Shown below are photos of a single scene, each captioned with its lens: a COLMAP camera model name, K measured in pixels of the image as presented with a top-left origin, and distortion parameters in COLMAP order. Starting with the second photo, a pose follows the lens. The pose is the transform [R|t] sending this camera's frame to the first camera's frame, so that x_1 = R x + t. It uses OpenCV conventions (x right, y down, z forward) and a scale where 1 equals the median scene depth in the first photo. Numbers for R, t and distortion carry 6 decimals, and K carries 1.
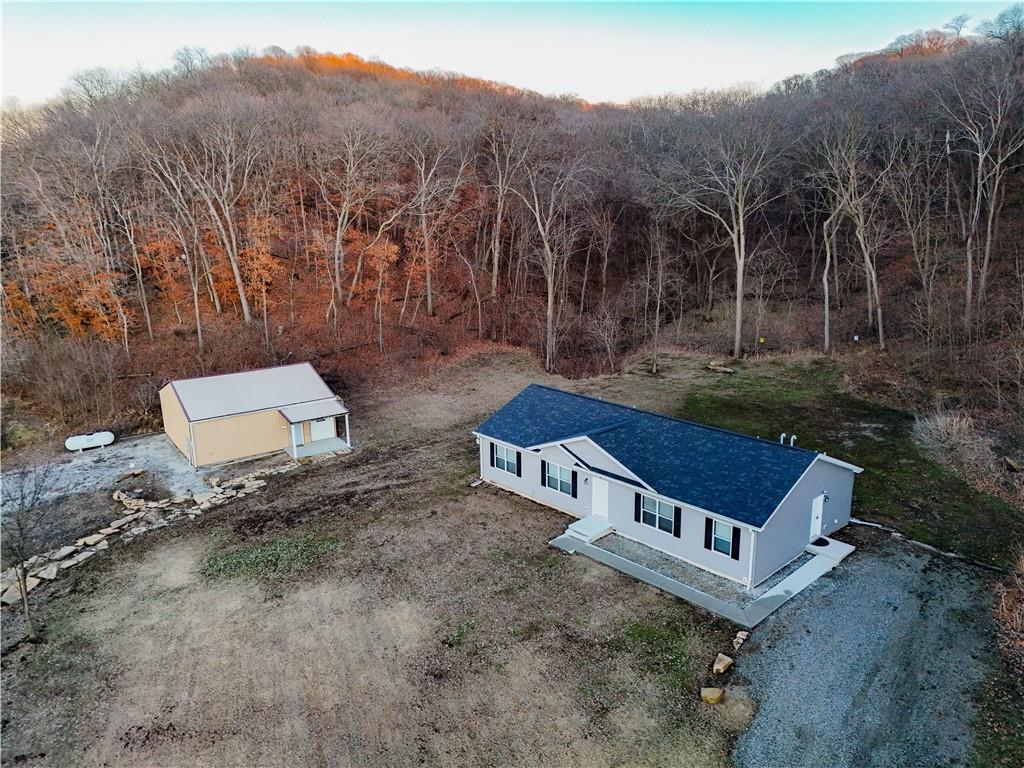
lens RADIAL K [[746.0, 0, 512.0], [0, 746.0, 384.0], [0, 0, 1]] dist [0.098367, -0.090581]
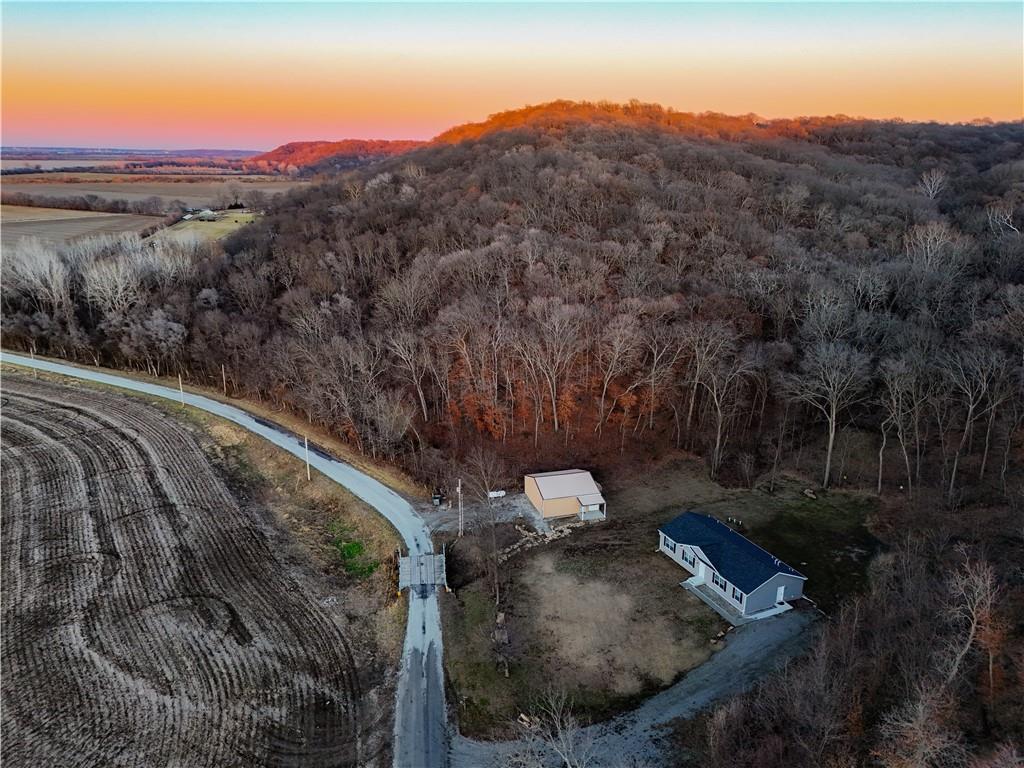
lens RADIAL K [[758.4, 0, 512.0], [0, 758.4, 384.0], [0, 0, 1]] dist [0.110377, -0.139845]
pose [[0.950549, 0.115567, -0.288271, 0.161792], [-0.101422, 0.992809, 0.063585, -0.529645], [0.293547, -0.031203, 0.955435, -1.546505]]
